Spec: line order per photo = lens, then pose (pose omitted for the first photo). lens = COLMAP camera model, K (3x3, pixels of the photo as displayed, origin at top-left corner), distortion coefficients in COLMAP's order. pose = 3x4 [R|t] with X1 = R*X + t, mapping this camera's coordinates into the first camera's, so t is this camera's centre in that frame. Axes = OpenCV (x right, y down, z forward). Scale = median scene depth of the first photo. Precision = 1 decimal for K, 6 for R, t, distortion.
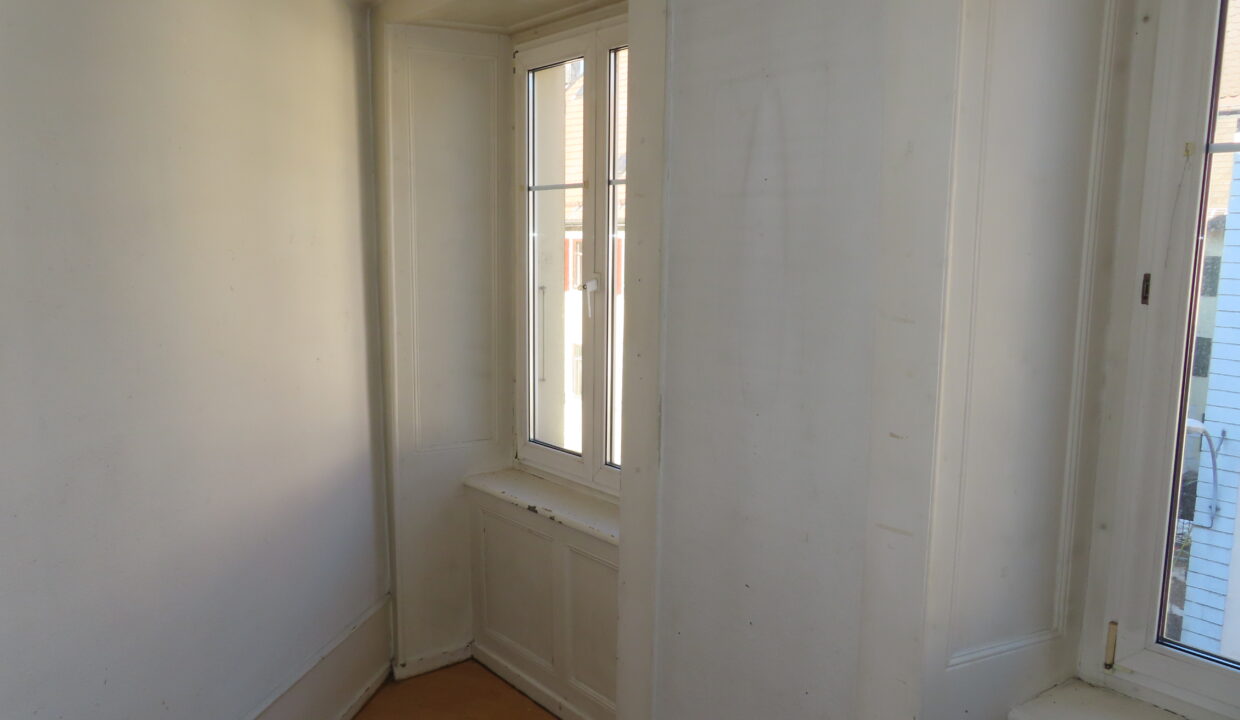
lens RADIAL K [[902.2, 0, 638.9], [0, 902.2, 358.8], [0, 0, 1]] dist [0.013507, -0.004480]
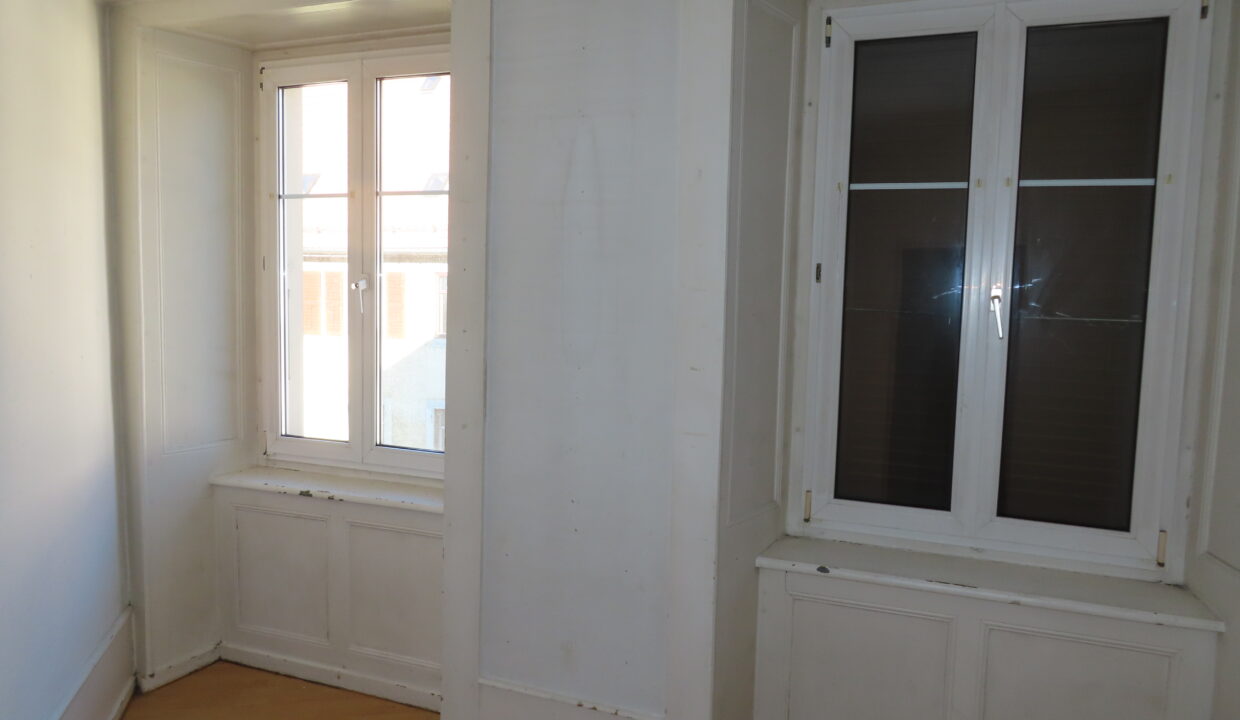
lens RADIAL K [[902.2, 0, 637.1], [0, 902.2, 357.1], [0, 0, 1]] dist [0.013507, -0.004480]
pose [[0.881352, -0.031815, 0.471389, -0.265202], [0.053045, 0.998085, -0.031815, 0.058665], [-0.469474, 0.053045, 0.881352, -0.132740]]
